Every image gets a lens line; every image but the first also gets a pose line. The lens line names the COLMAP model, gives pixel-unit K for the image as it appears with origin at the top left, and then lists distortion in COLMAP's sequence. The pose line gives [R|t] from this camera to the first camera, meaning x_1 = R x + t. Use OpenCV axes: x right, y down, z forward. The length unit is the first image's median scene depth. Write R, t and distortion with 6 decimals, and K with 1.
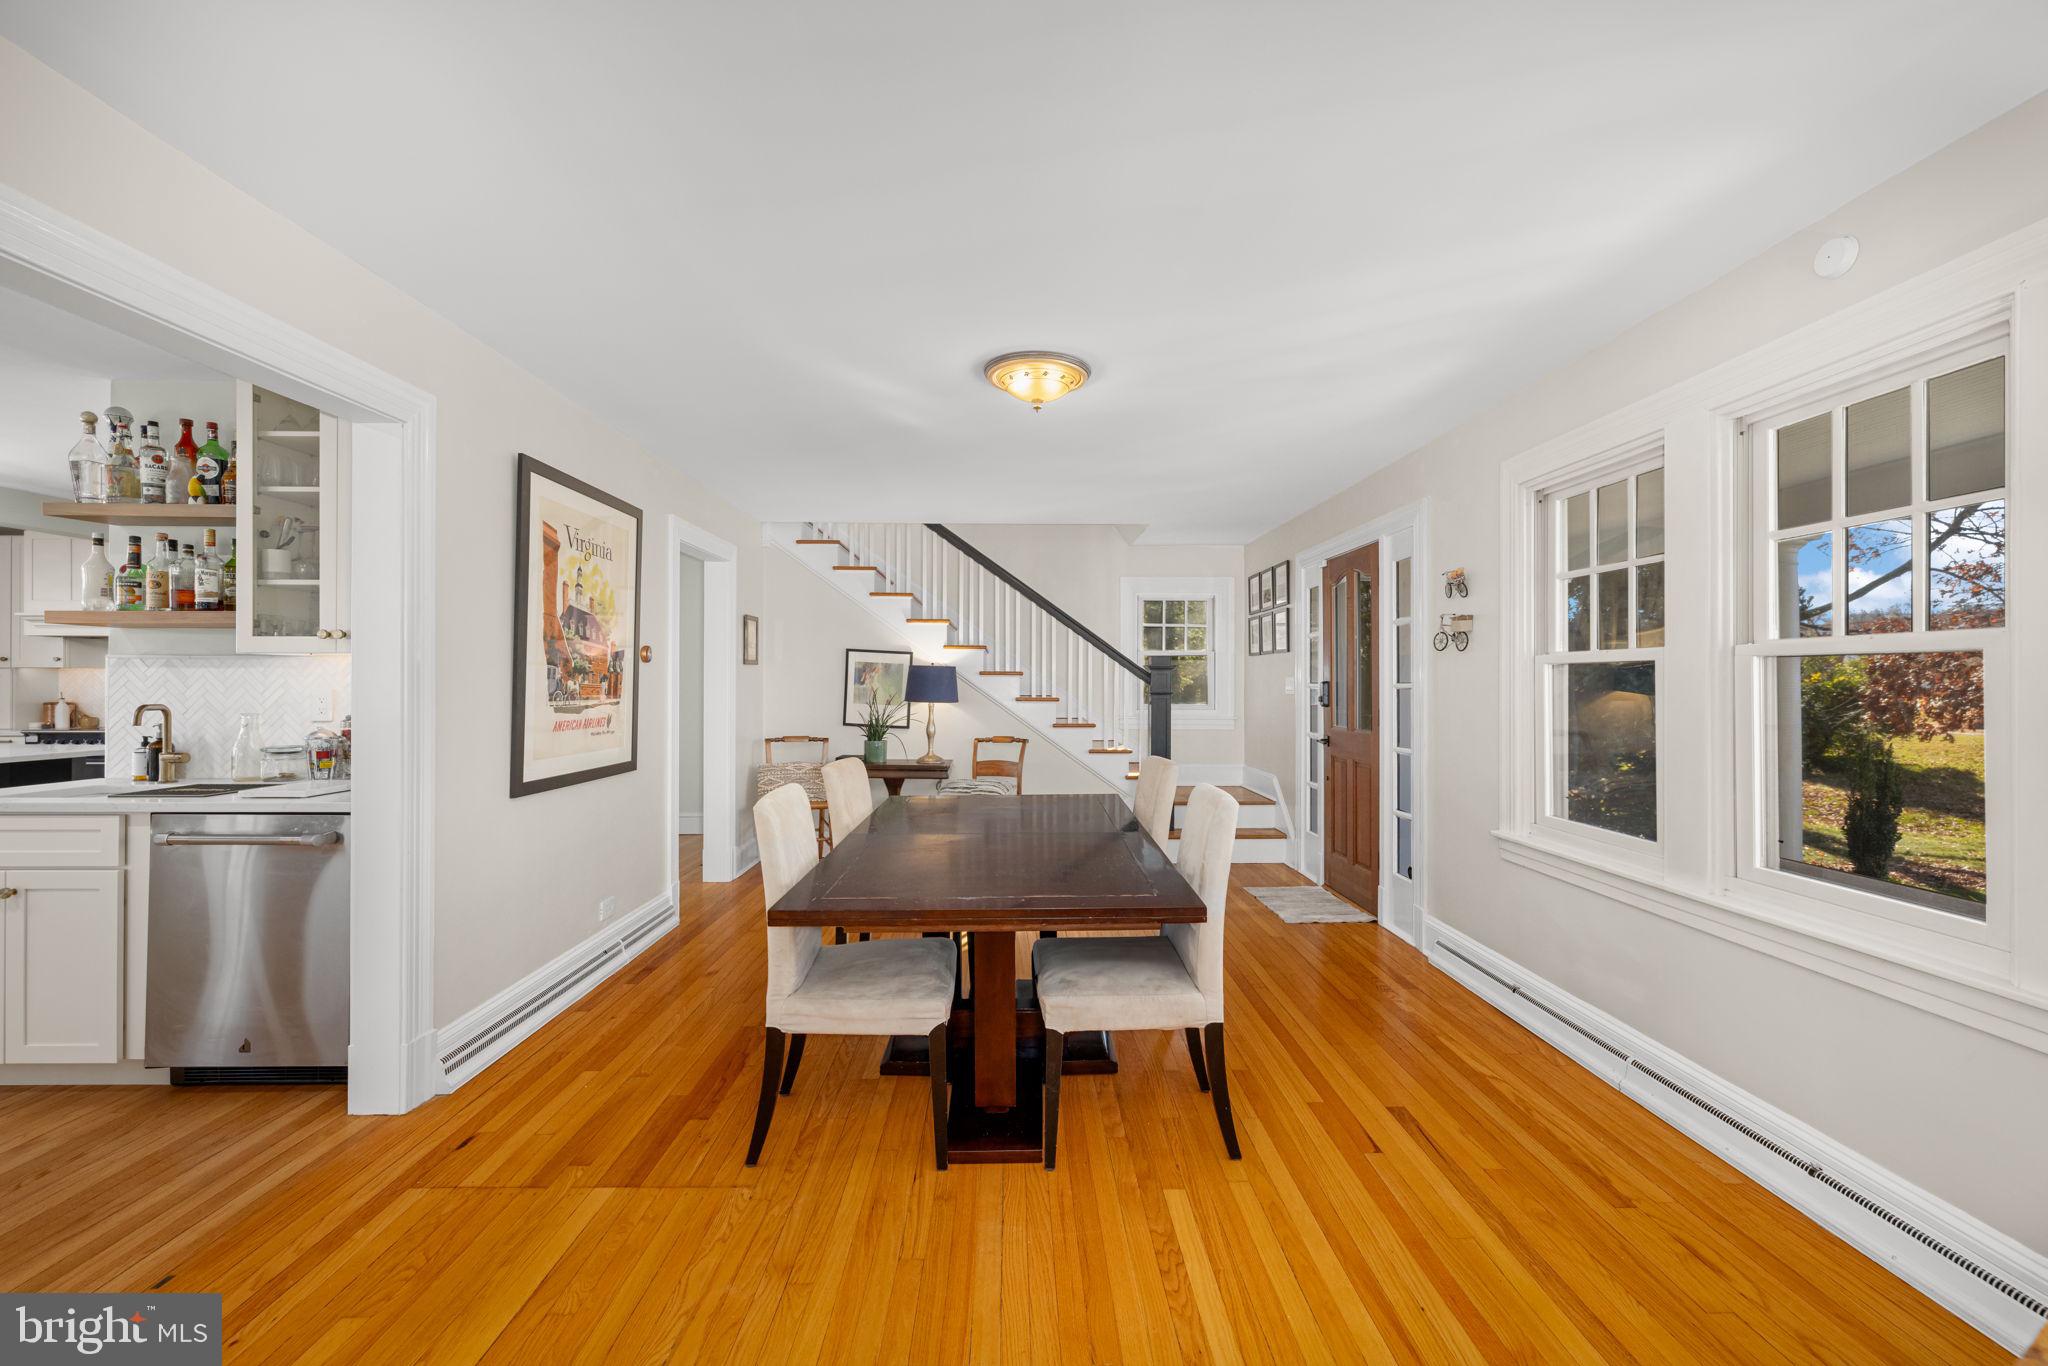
lens RADIAL K [[854.4, 0, 1028.1], [0, 854.4, 677.2], [0, 0, 1]] dist [0.000050, 0.000589]
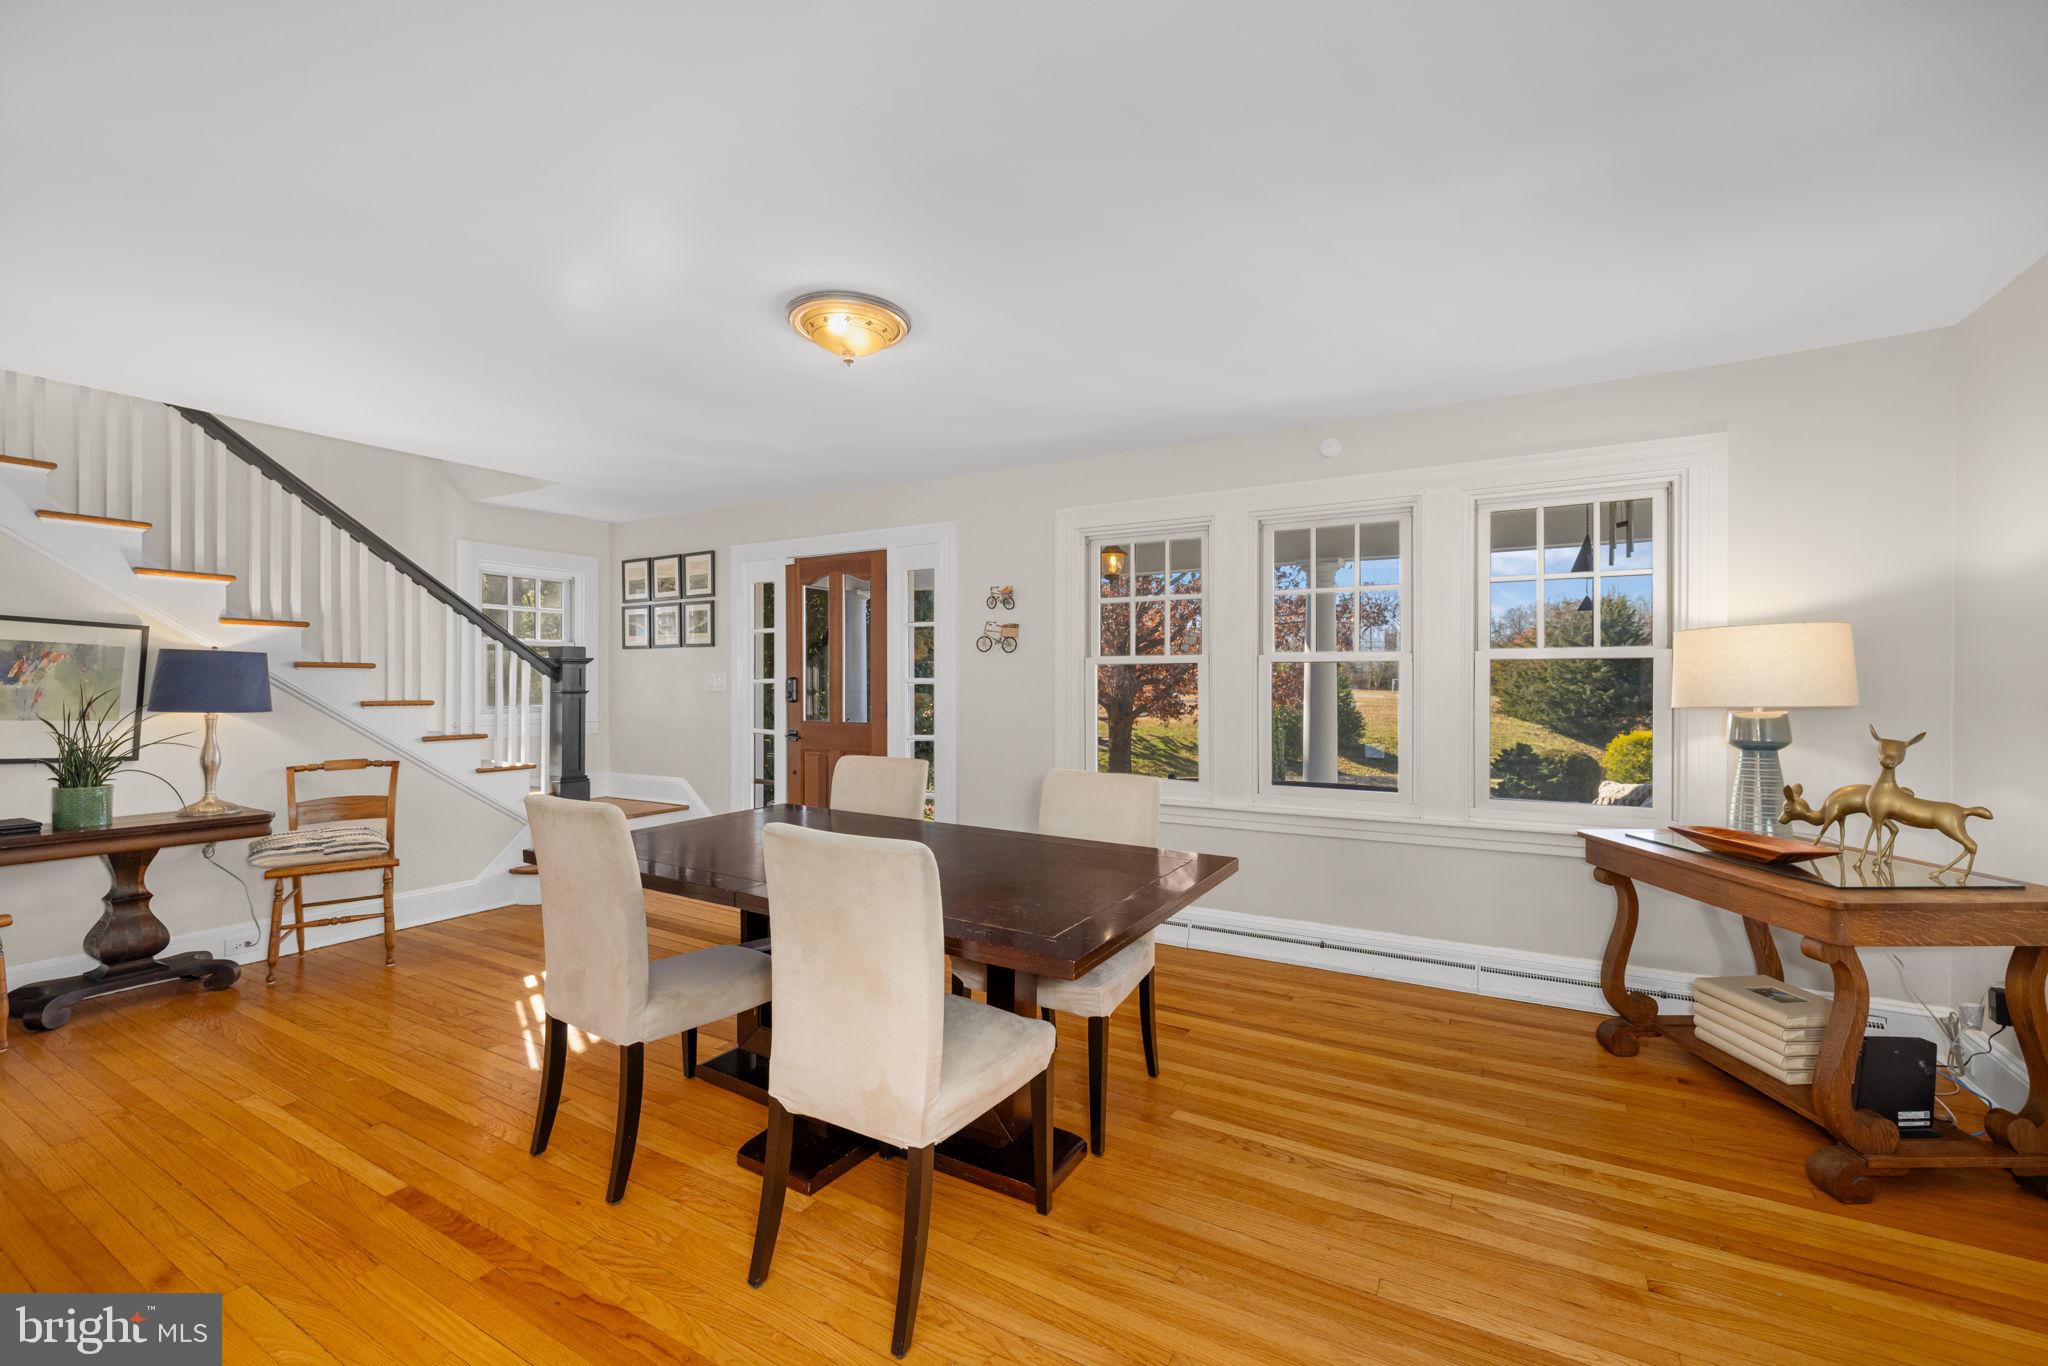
lens RADIAL K [[854.4, 0, 1032.4], [0, 854.4, 685.3], [0, 0, 1]] dist [0.000050, 0.000589]
pose [[0.512867, -0.007535, 0.858435, -0.331967], [-0.003851, 0.999931, 0.011078, 0.001475], [-0.858459, -0.008988, 0.512803, 0.206099]]
